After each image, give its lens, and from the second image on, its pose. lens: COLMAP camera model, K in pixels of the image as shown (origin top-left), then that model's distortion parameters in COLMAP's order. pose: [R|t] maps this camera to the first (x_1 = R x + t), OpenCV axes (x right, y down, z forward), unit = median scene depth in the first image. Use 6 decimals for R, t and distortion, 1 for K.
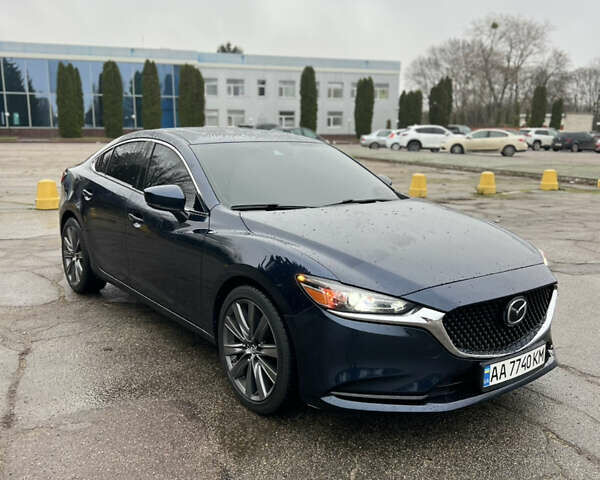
lens RADIAL K [[600.1, 0, 300.0], [0, 600.1, 240.0], [0, 0, 1]] dist [0.135168, -0.311189]
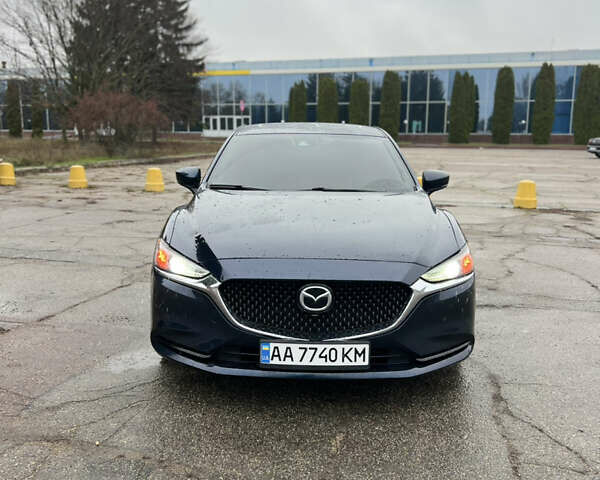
lens RADIAL K [[600.1, 0, 300.0], [0, 600.1, 240.0], [0, 0, 1]] dist [0.135168, -0.311189]
pose [[0.788800, 0.107726, -0.605136, 0.898352], [-0.114600, 0.993034, 0.027396, -0.001129], [0.603872, 0.047739, 0.795651, 0.200961]]
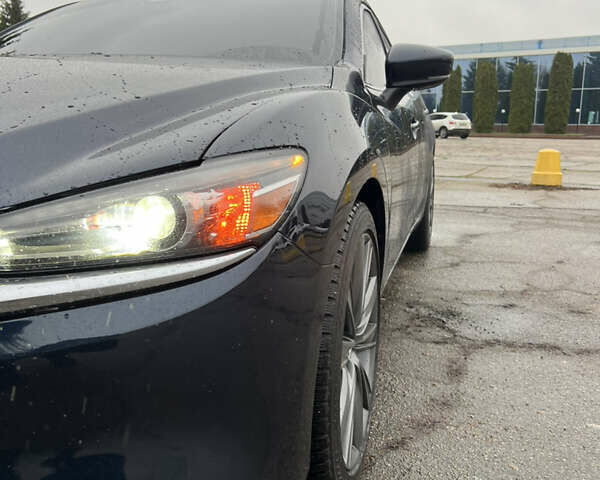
lens RADIAL K [[600.1, 0, 300.0], [0, 600.1, 240.0], [0, 0, 1]] dist [0.135168, -0.311189]
pose [[0.601071, 0.145236, -0.785888, 0.728092], [-0.152080, 0.986167, 0.065934, 0.023726], [0.784593, 0.079887, 0.614843, 1.097176]]
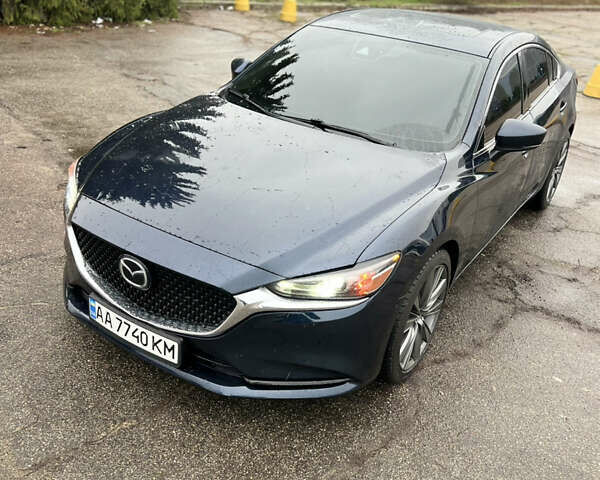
lens RADIAL K [[604.5, 0, 299.1], [0, 604.5, 247.1], [0, 0, 1]] dist [0.039912, -0.028512]
pose [[0.324570, 0.446430, -0.833879, 1.086399], [-0.258775, 0.889884, 0.375690, -0.279434], [0.909775, 0.093850, 0.404354, 0.850854]]
